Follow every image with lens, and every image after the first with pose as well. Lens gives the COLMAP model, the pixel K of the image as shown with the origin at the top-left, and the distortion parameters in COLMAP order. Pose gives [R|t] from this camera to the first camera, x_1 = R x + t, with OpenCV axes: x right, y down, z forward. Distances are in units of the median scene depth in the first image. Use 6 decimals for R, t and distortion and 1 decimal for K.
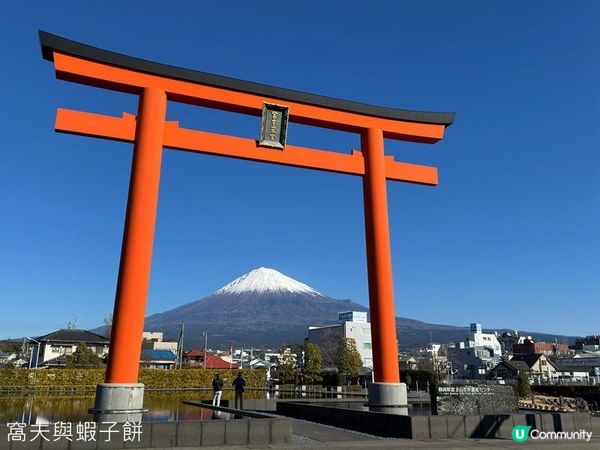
lens RADIAL K [[583.7, 0, 306.9], [0, 583.7, 209.0], [0, 0, 1]] dist [0.106232, 0.000000]
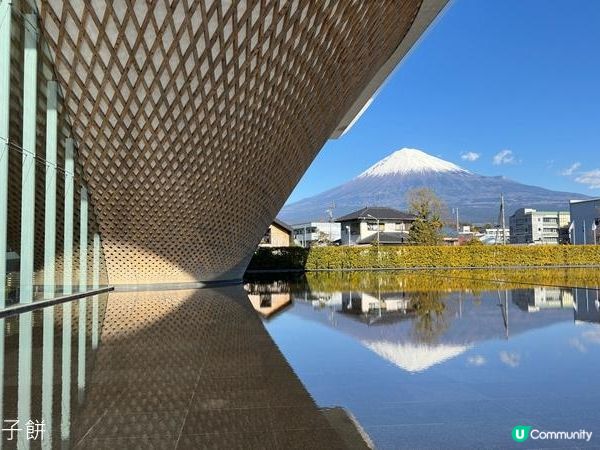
lens RADIAL K [[583.7, 0, 295.8], [0, 583.7, 229.1], [0, 0, 1]] dist [0.106232, 0.000000]
pose [[0.968032, -0.028915, -0.249154, -0.109951], [0.085514, 0.971867, 0.219457, 0.006312], [0.235799, -0.233747, 0.943271, 0.024330]]
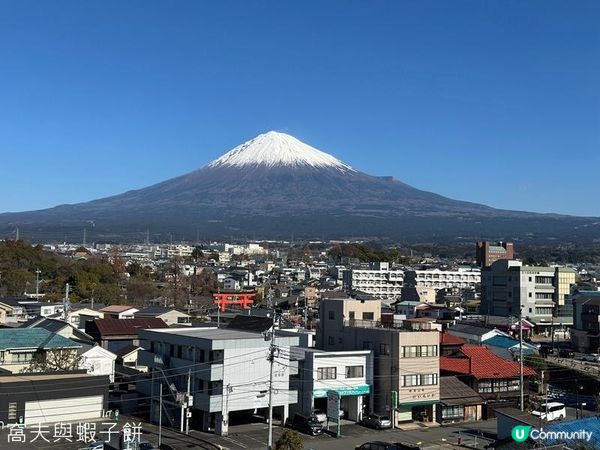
lens RADIAL K [[777.1, 0, 298.4], [0, 777.1, 225.5], [0, 0, 1]] dist [0.159829, 0.000000]
pose [[0.999671, 0.014249, -0.021342, -0.191690], [-0.009213, 0.975517, 0.219729, 0.006355], [0.023950, -0.219460, 0.975327, 0.249676]]
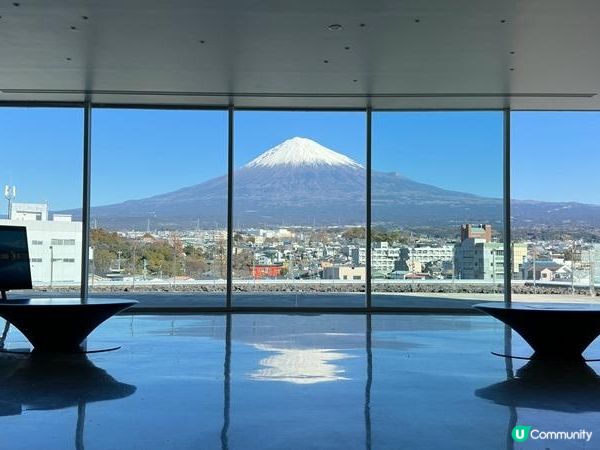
lens RADIAL K [[636.3, 0, 300.0], [0, 636.3, 224.7], [0, 0, 1]] dist [0.184901, 0.000000]
pose [[0.998605, -0.001522, -0.052781, -0.180910], [0.013977, 0.971544, 0.236446, -0.009842], [0.050919, -0.236854, 0.970210, 0.184028]]
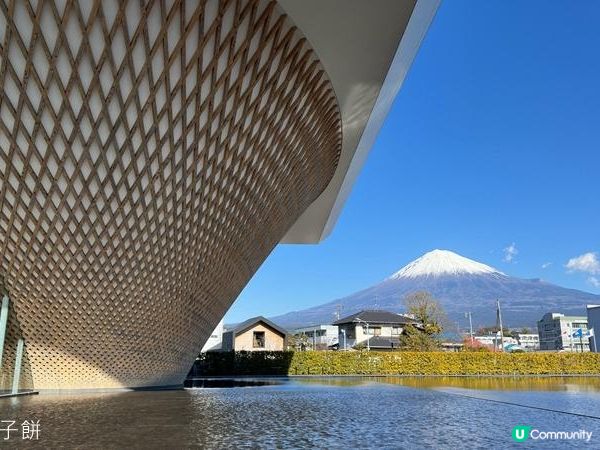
lens RADIAL K [[583.7, 0, 297.7], [0, 583.7, 226.5], [0, 0, 1]] dist [0.106232, 0.000000]
pose [[0.953626, -0.076715, -0.291054, -0.086297], [0.092362, 0.994906, 0.040387, 0.006273], [0.286473, -0.065396, 0.955854, 0.024856]]
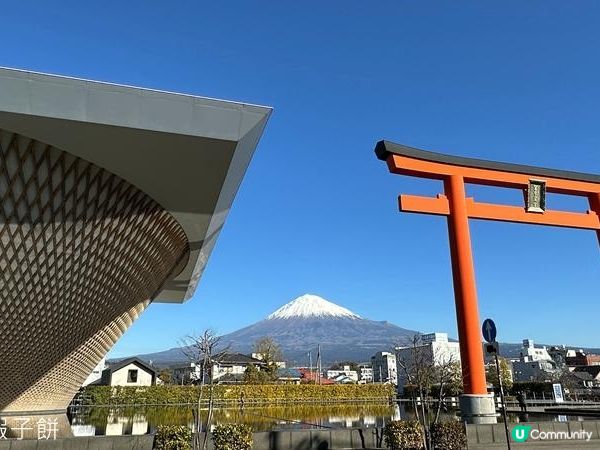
lens RADIAL K [[515.0, 0, 301.1], [0, 515.0, 221.8], [0, 0, 1]] dist [0.021161, 0.016290]
pose [[0.996313, -0.042049, -0.074783, -0.059427], [0.039083, 0.998407, -0.040692, -0.007130], [0.076375, 0.037619, 0.996369, -0.023212]]
